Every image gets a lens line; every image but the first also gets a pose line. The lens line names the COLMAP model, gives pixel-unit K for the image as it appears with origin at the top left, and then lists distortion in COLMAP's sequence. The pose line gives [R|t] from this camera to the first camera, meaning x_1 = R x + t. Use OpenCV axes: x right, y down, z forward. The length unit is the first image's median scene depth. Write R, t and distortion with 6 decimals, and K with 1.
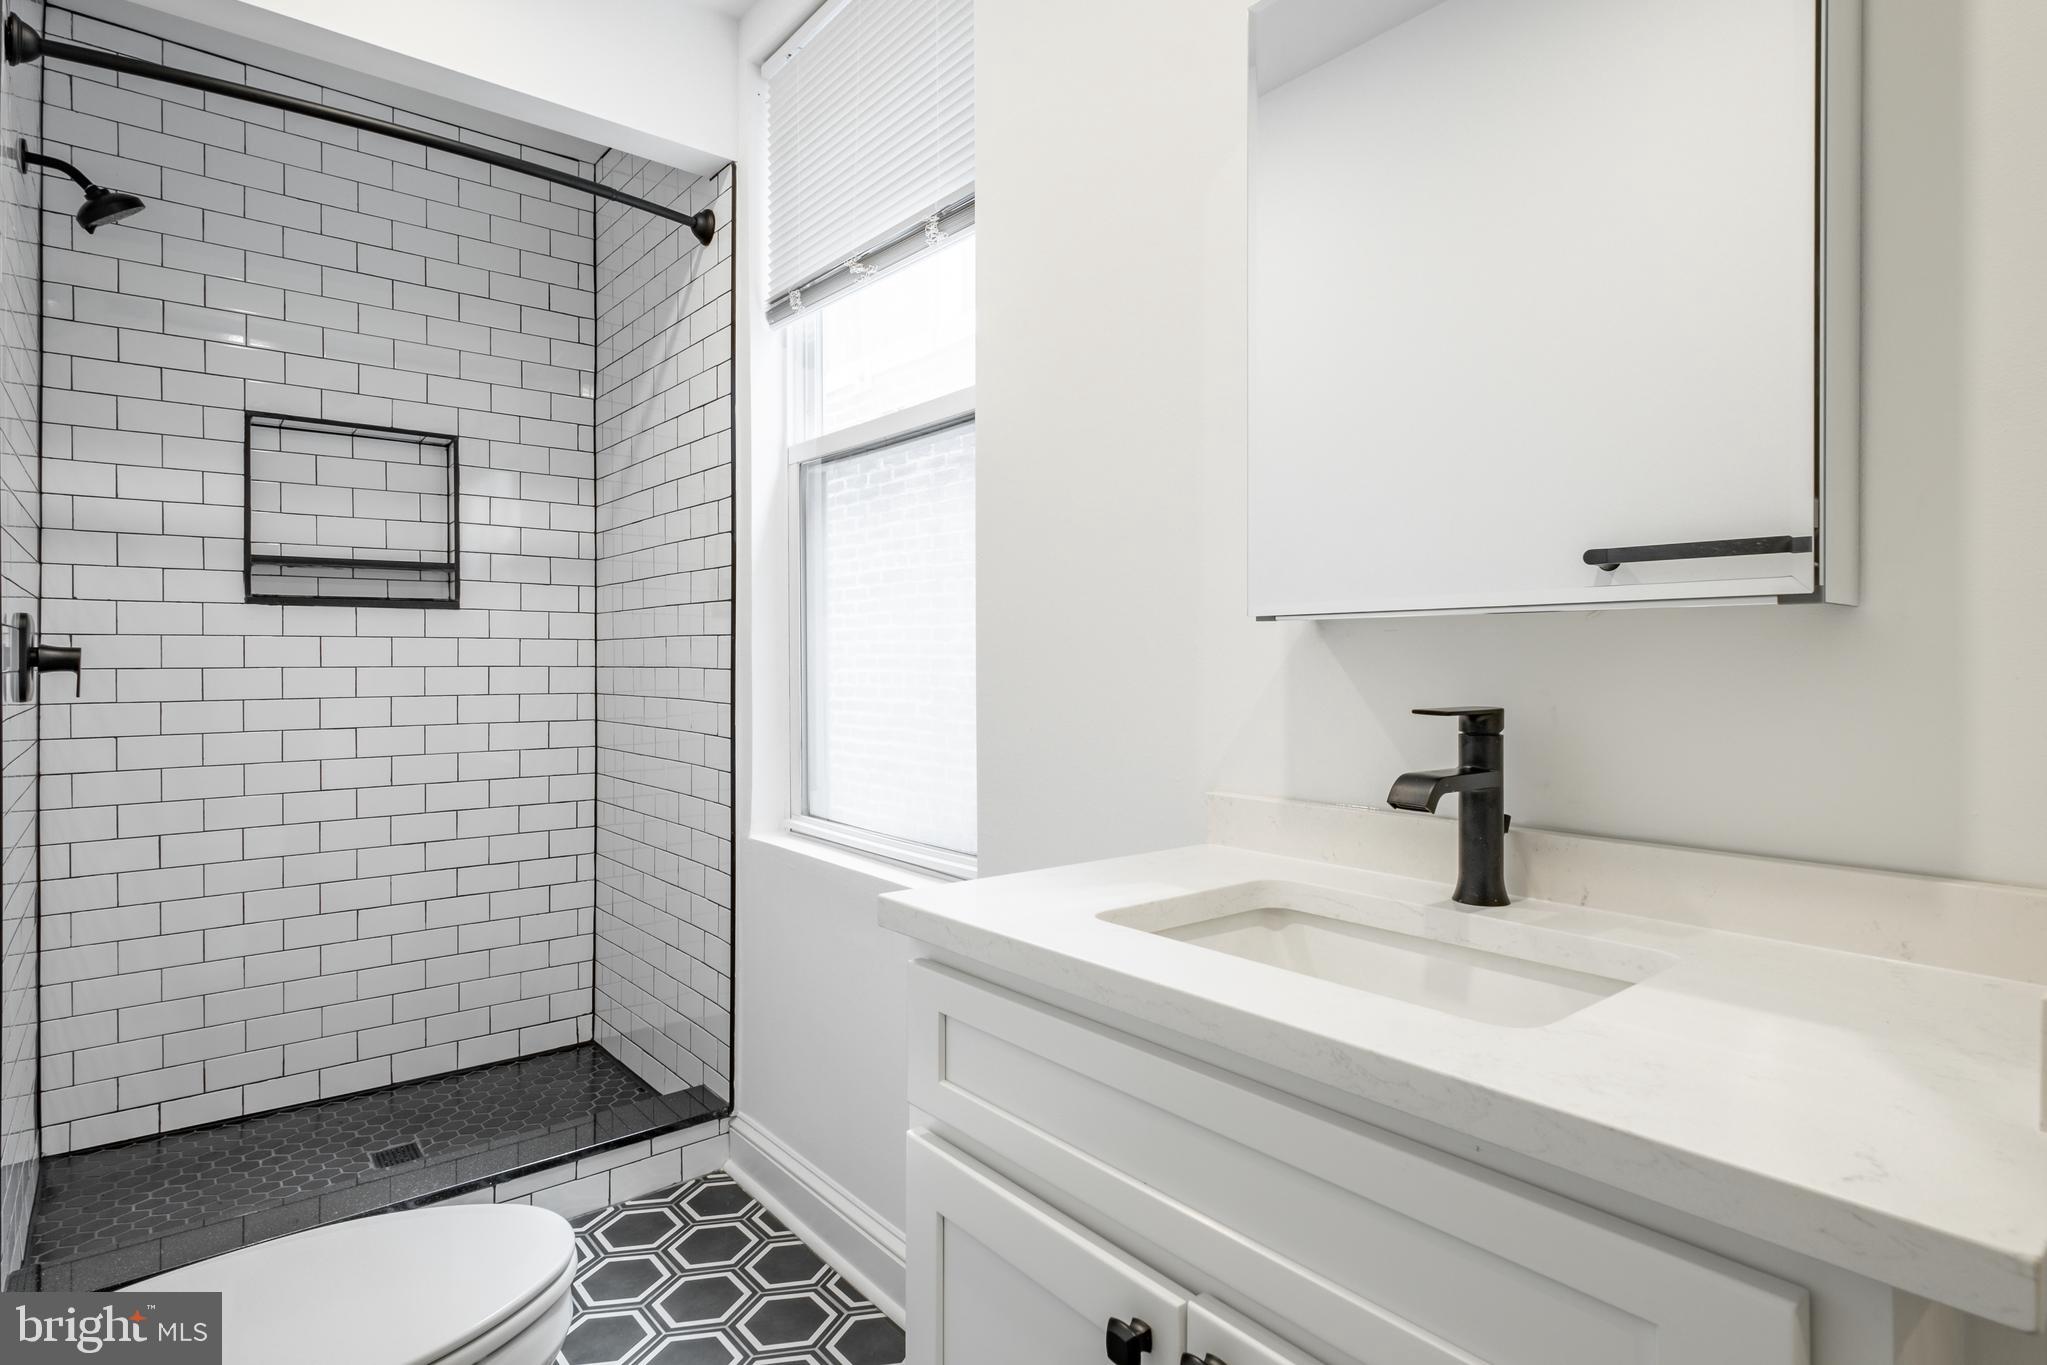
lens RADIAL K [[1066.0, 0, 1025.5], [0, 1066.0, 662.4], [0, 0, 1]] dist [0.000421, 0.004583]
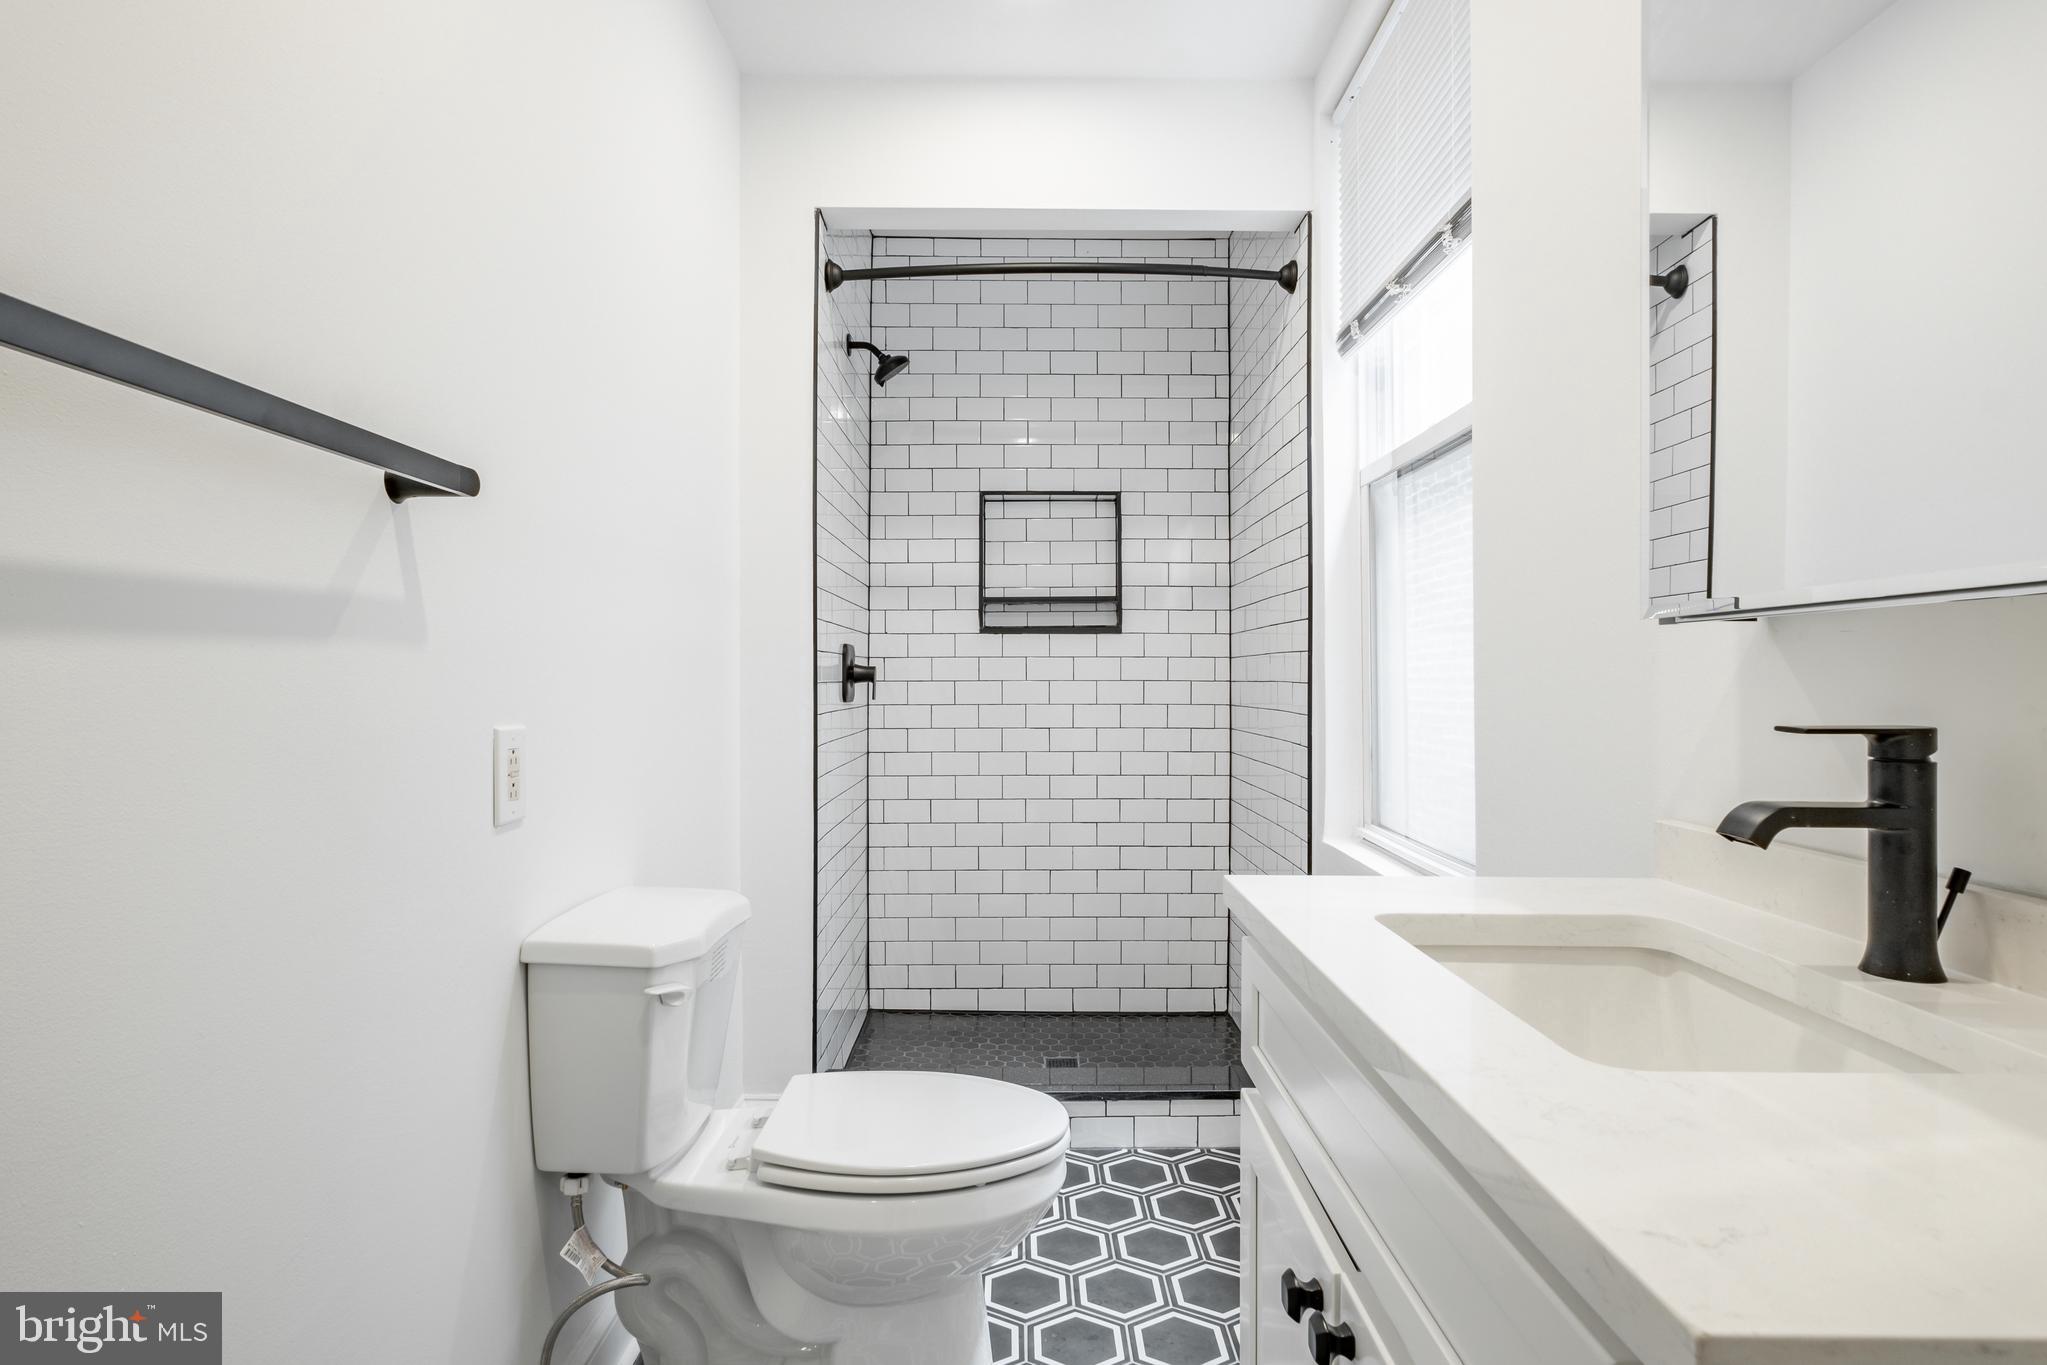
lens RADIAL K [[1066.0, 0, 1042.2], [0, 1066.0, 673.9], [0, 0, 1]] dist [0.000421, 0.004583]
pose [[0.776991, -0.002240, -0.629507, 0.182249], [-0.001995, 0.999980, -0.006021, 0.004212], [0.629508, 0.005934, 0.776971, -0.003062]]
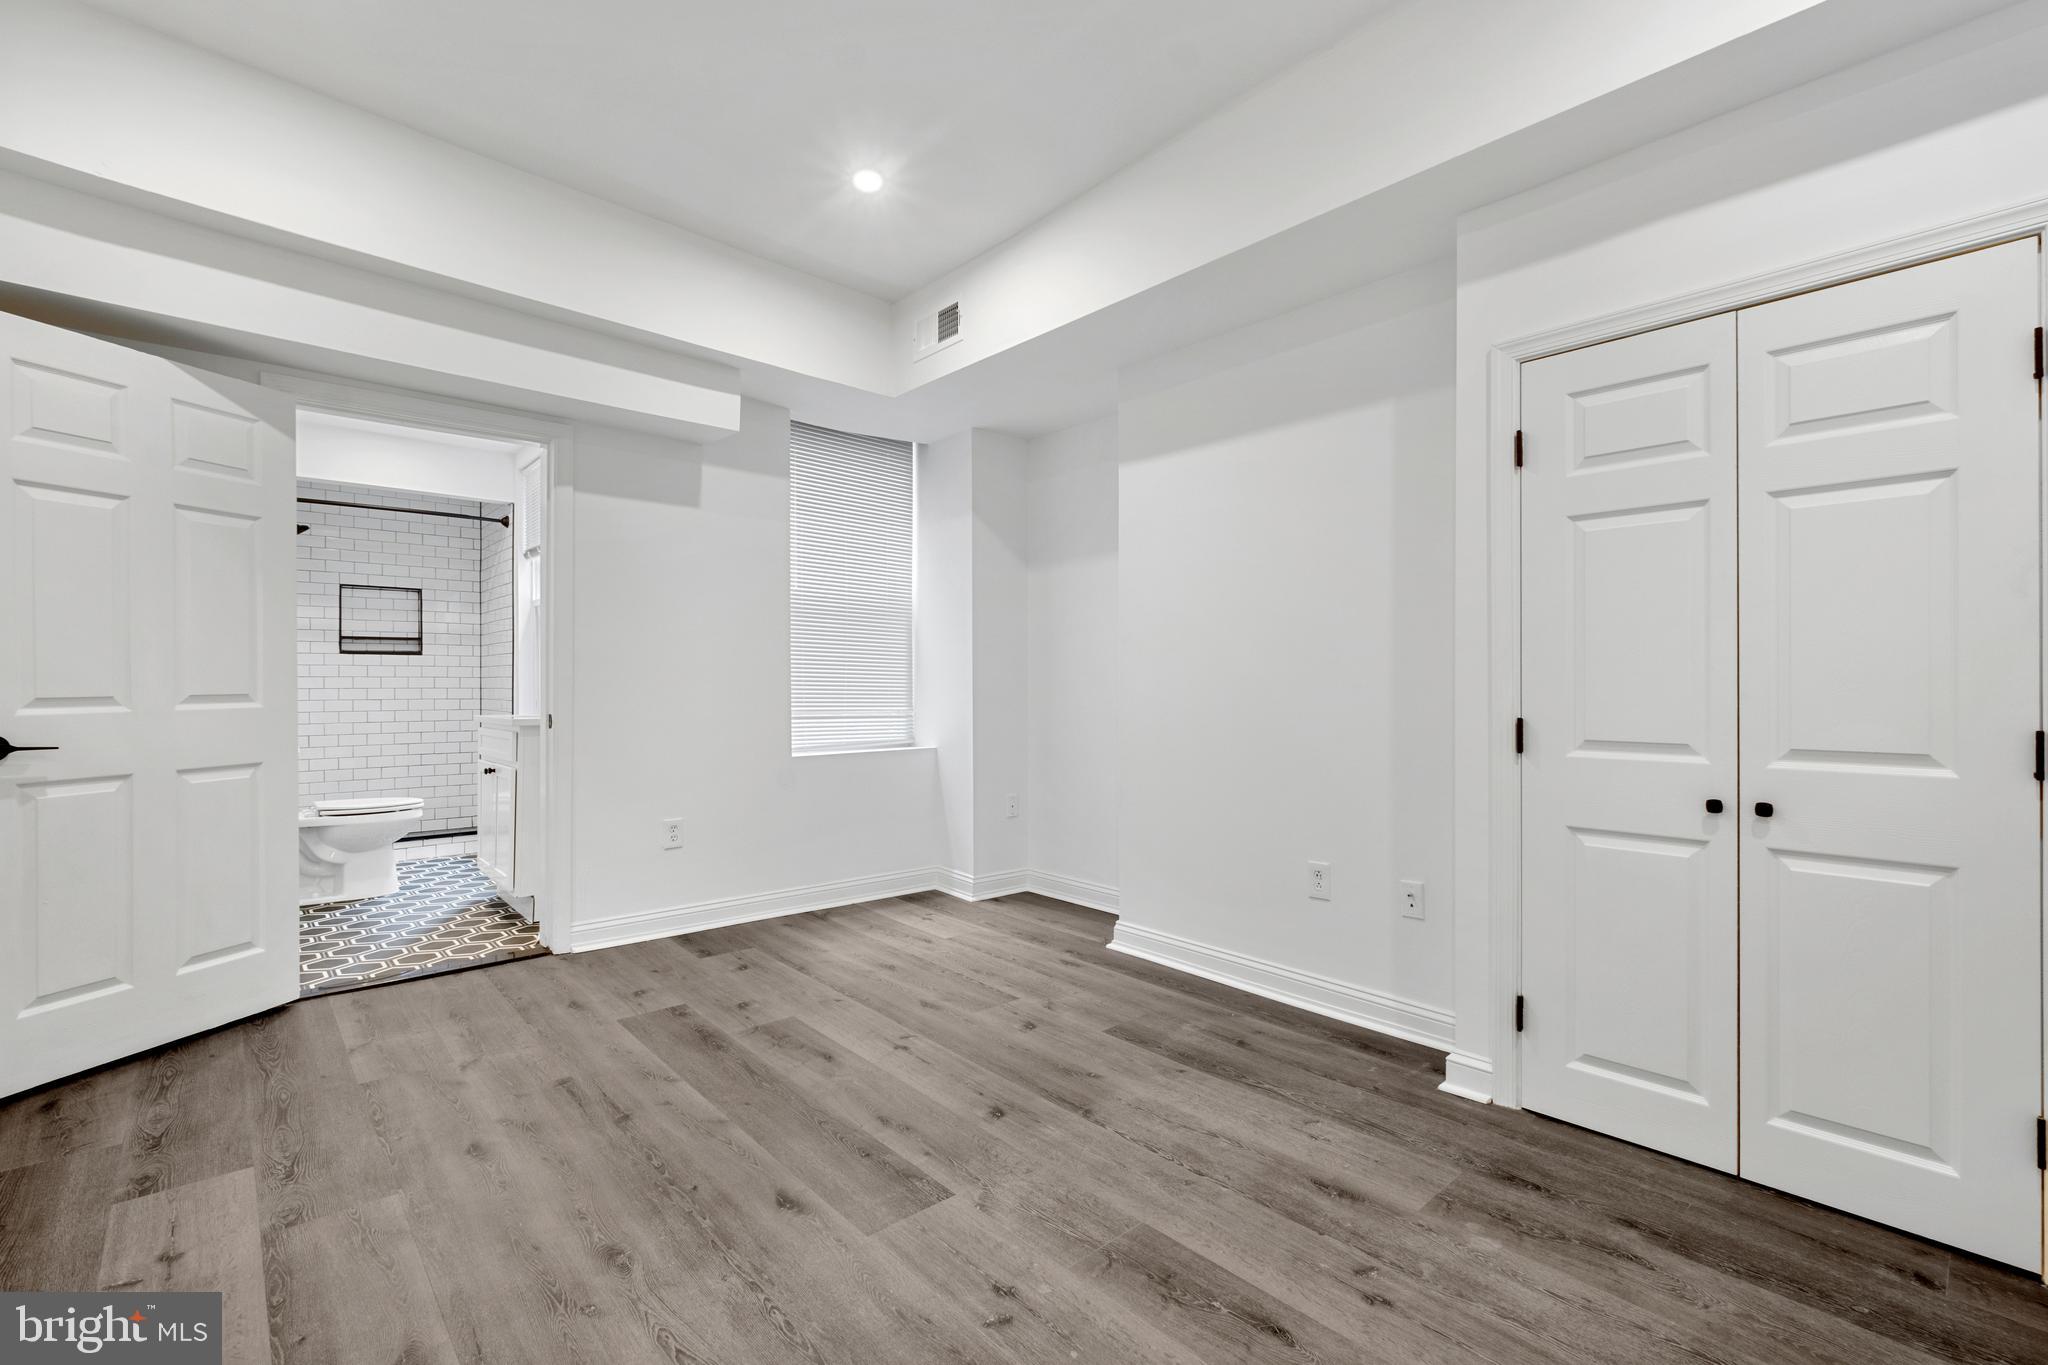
lens RADIAL K [[903.3, 0, 1030.5], [0, 903.3, 684.2], [0, 0, 1]] dist [-0.000484, -0.000863]
pose [[0.999520, 0.002508, 0.030878, 0.982902], [-0.002463, 0.999996, -0.001501, 0.023068], [-0.030881, 0.001424, 0.999522, -1.387447]]
